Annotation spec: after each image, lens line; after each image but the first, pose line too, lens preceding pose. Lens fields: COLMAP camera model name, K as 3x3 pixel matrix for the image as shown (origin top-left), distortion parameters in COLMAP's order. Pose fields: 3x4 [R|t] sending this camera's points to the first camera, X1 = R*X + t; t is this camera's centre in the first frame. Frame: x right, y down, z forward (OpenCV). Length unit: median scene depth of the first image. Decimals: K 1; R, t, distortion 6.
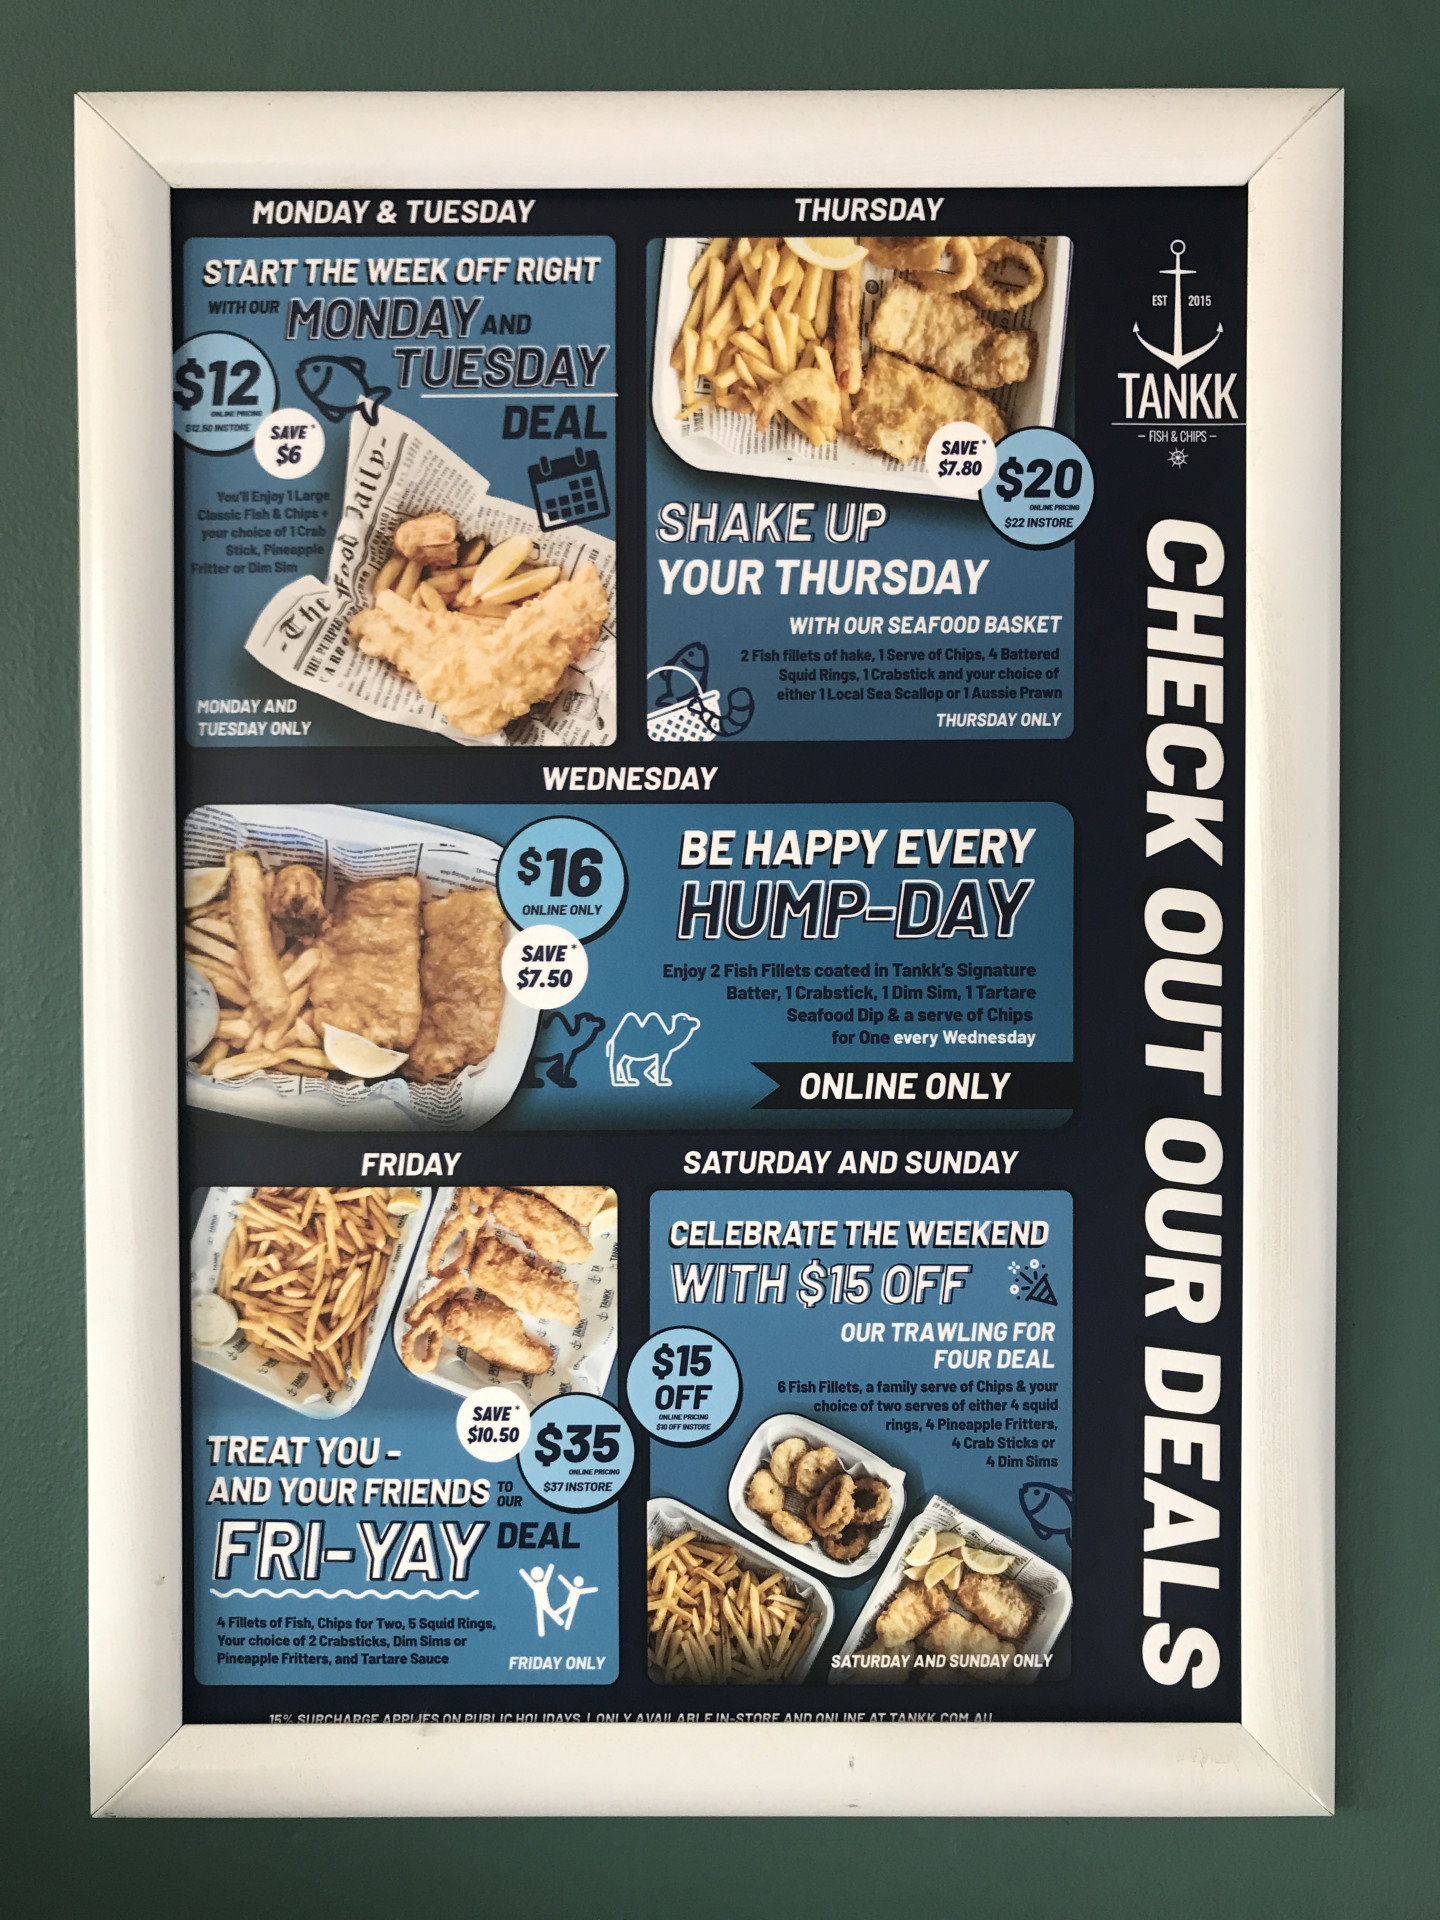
lens RADIAL K [[1559.9, 0, 717.1], [0, 1559.9, 964.0], [0, 0, 1]] dist [0.016506, -0.038880]
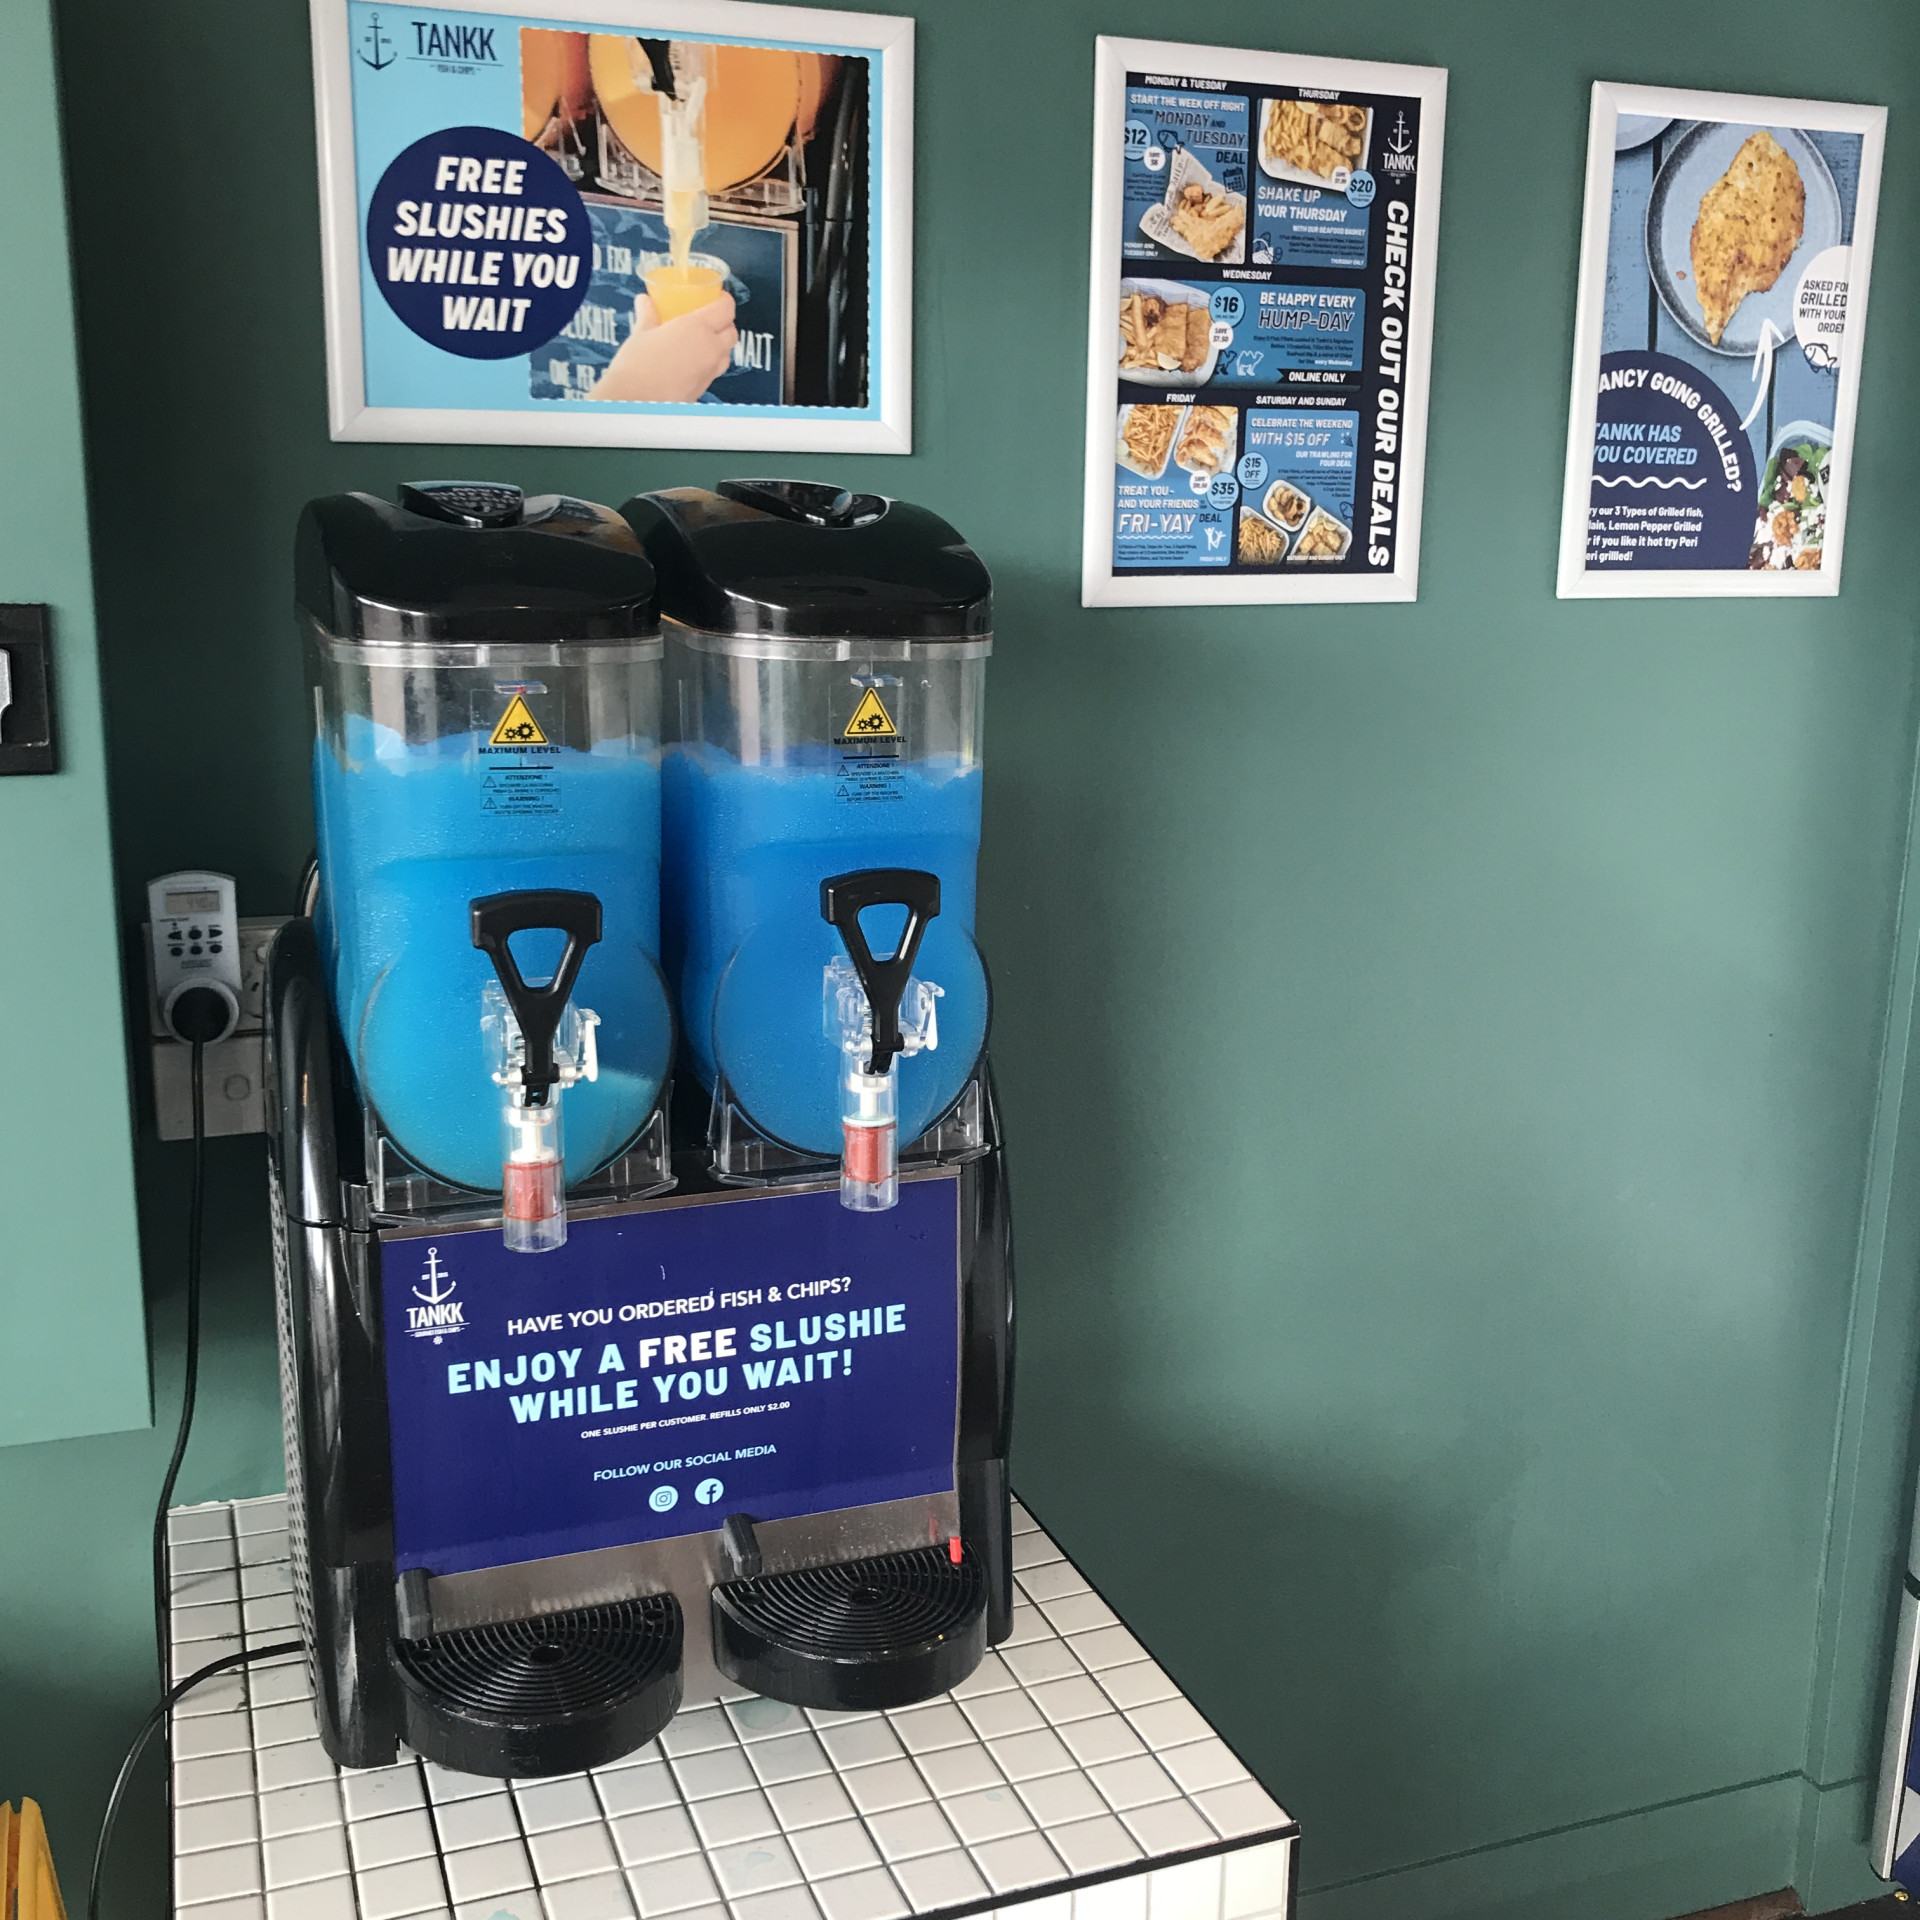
lens RADIAL K [[2033.0, 0, 956.9], [0, 2033.0, 959.4], [0, 0, 1]] dist [-0.051390, 0.000000]
pose [[0.932239, -0.076934, 0.353570, -2.175224], [-0.005925, 0.973759, 0.227505, 0.307981], [-0.361795, -0.214184, 0.907320, -2.831092]]
